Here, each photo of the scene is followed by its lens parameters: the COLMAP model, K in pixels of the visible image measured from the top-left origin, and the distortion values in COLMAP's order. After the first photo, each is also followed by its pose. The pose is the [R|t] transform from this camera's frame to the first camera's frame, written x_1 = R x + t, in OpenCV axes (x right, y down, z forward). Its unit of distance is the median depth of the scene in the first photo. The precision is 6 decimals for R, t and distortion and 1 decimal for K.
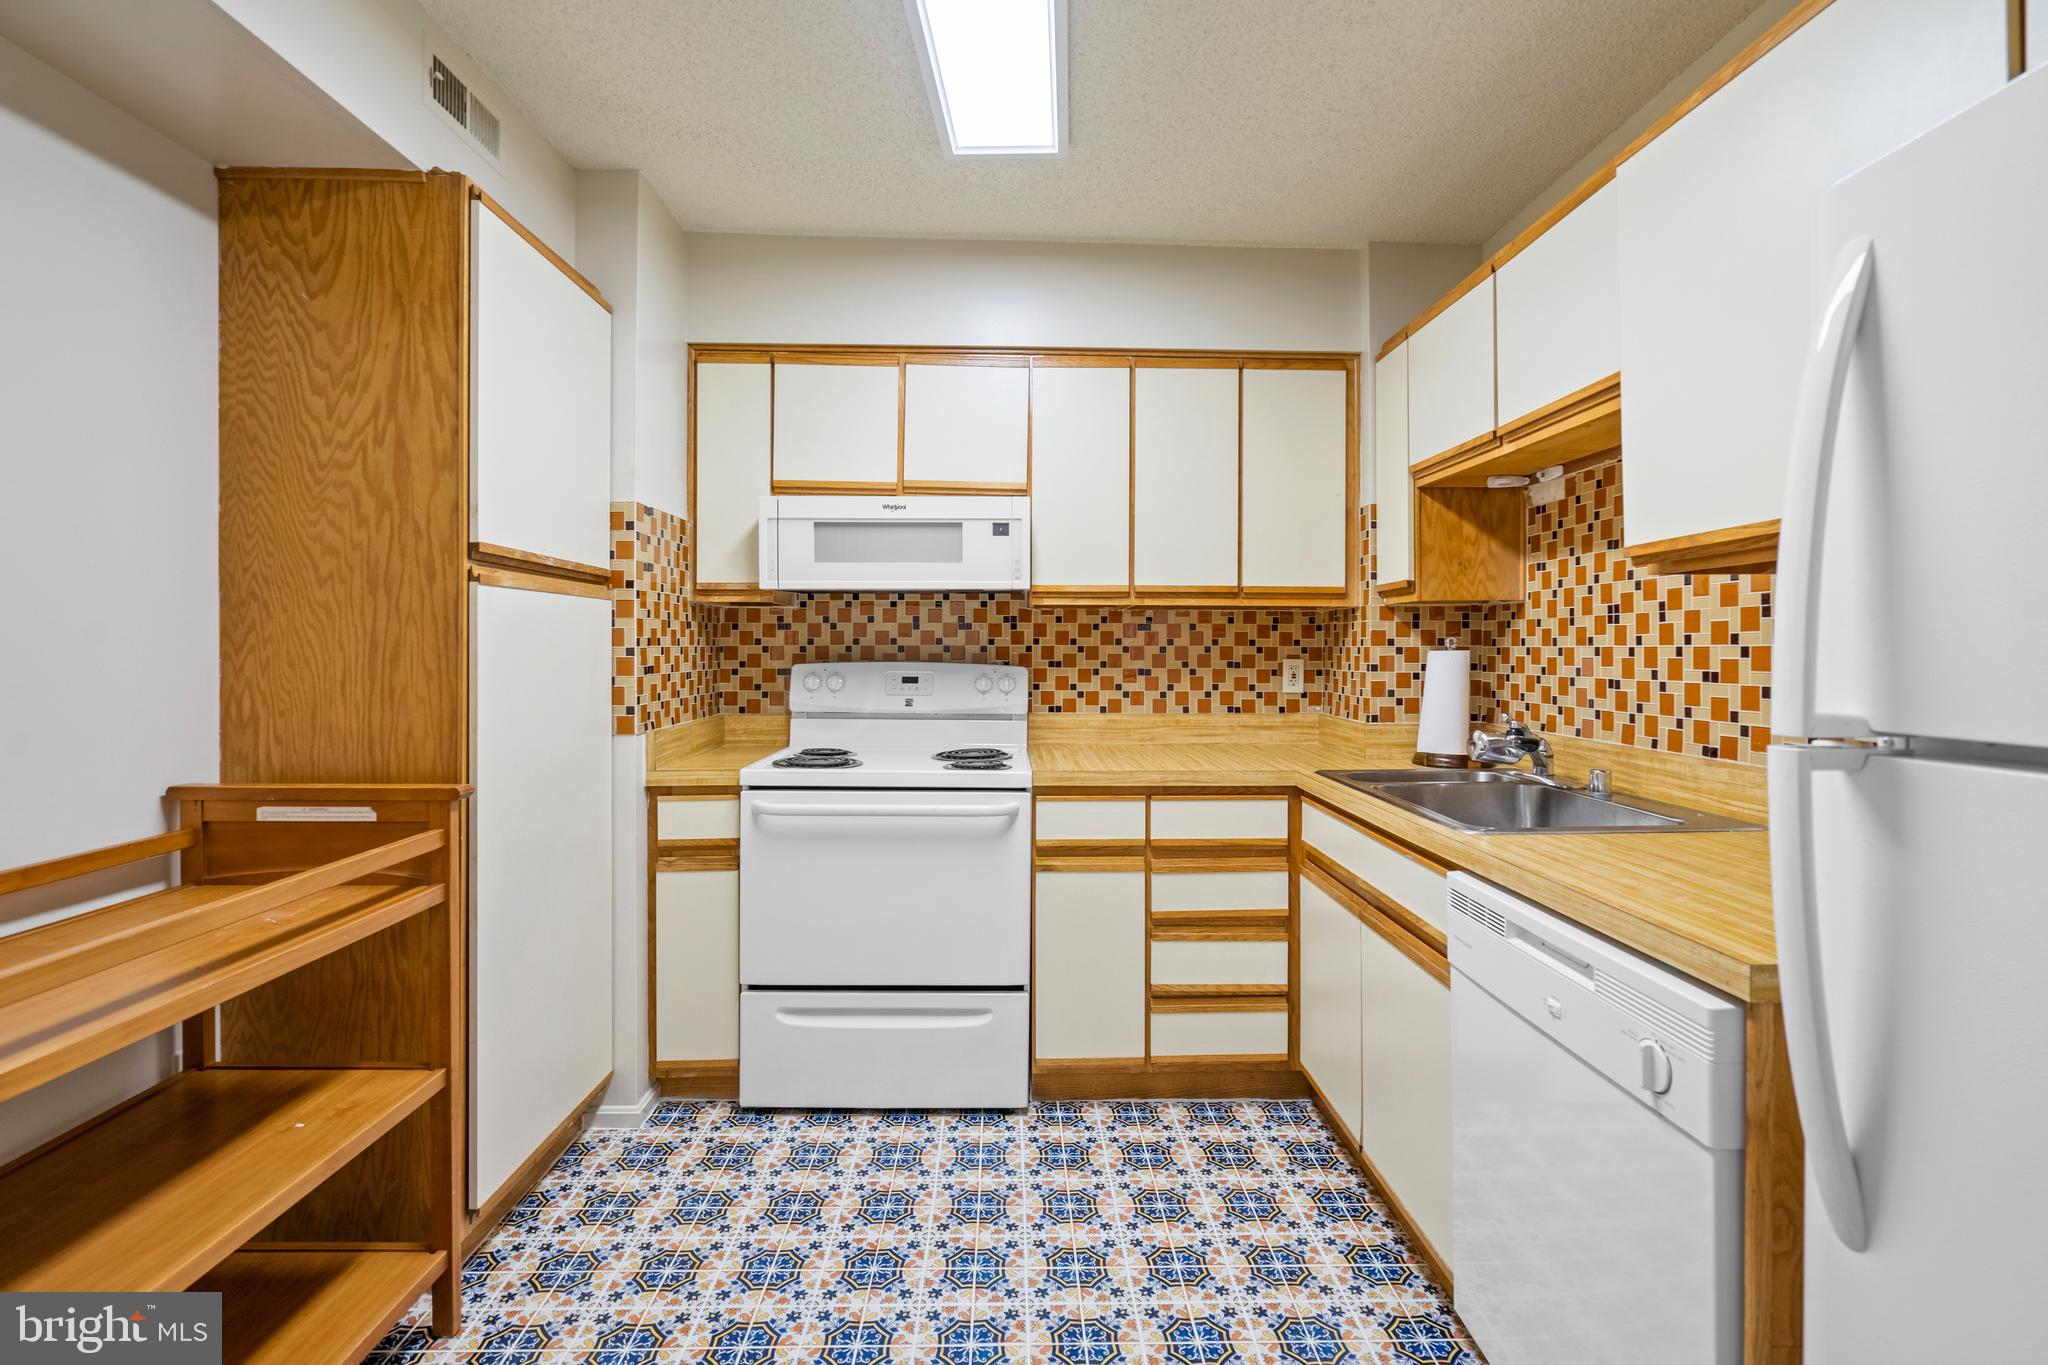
lens RADIAL K [[933.7, 0, 994.3], [0, 933.7, 655.3], [0, 0, 1]] dist [-0.003267, -0.000236]
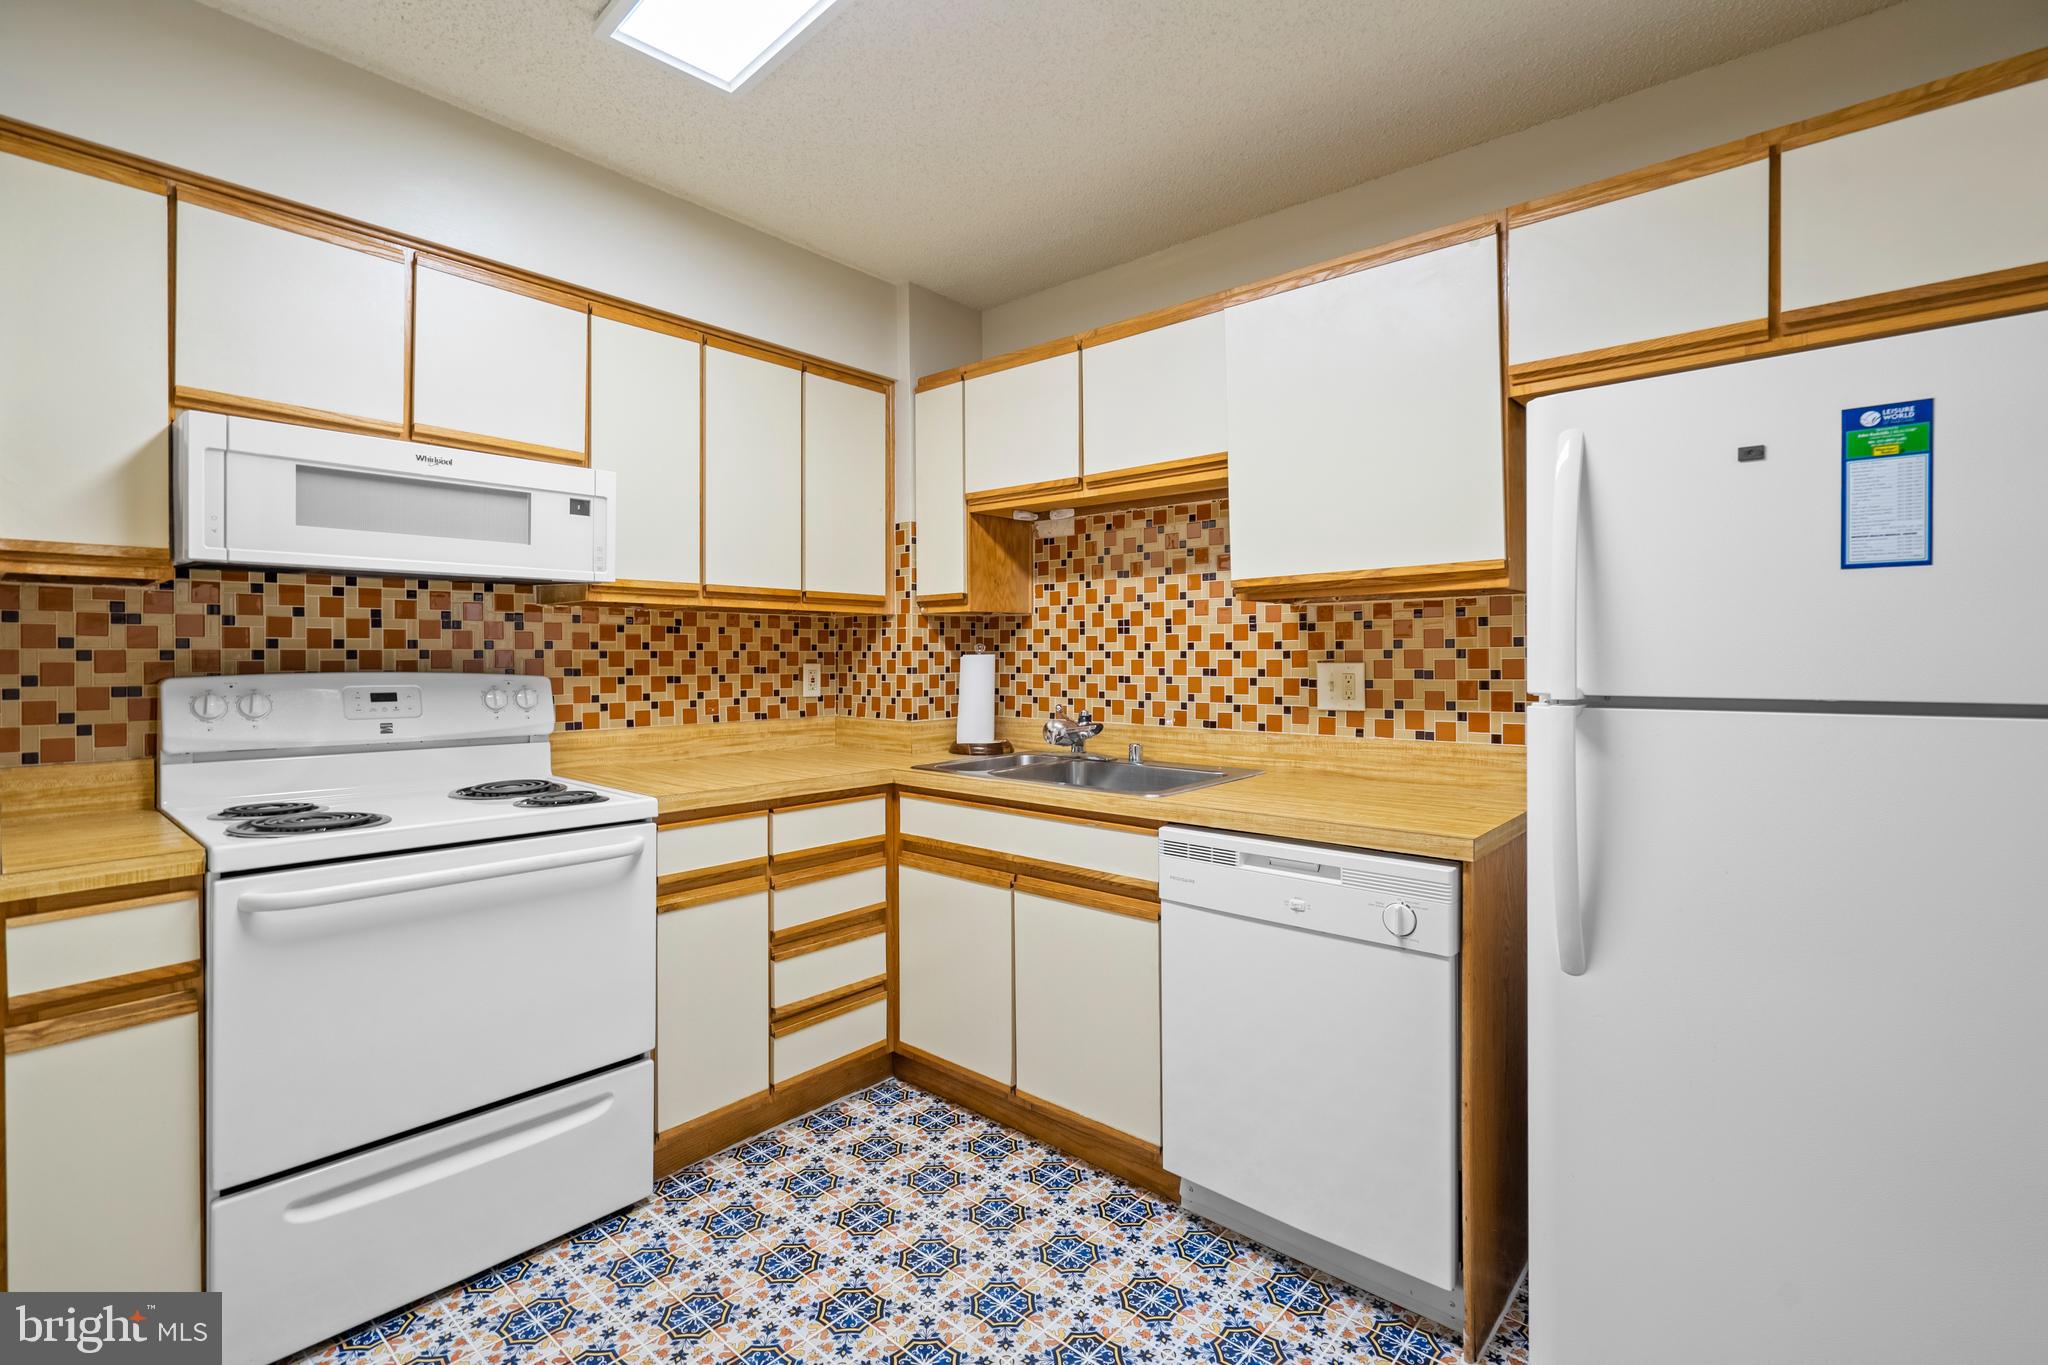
lens RADIAL K [[933.7, 0, 1022.2], [0, 933.7, 670.1], [0, 0, 1]] dist [-0.003267, -0.000236]
pose [[0.672844, -0.014763, 0.739637, -0.352876], [0.007258, 0.999884, 0.013355, -0.000923], [-0.739749, -0.003618, 0.672873, 0.178029]]
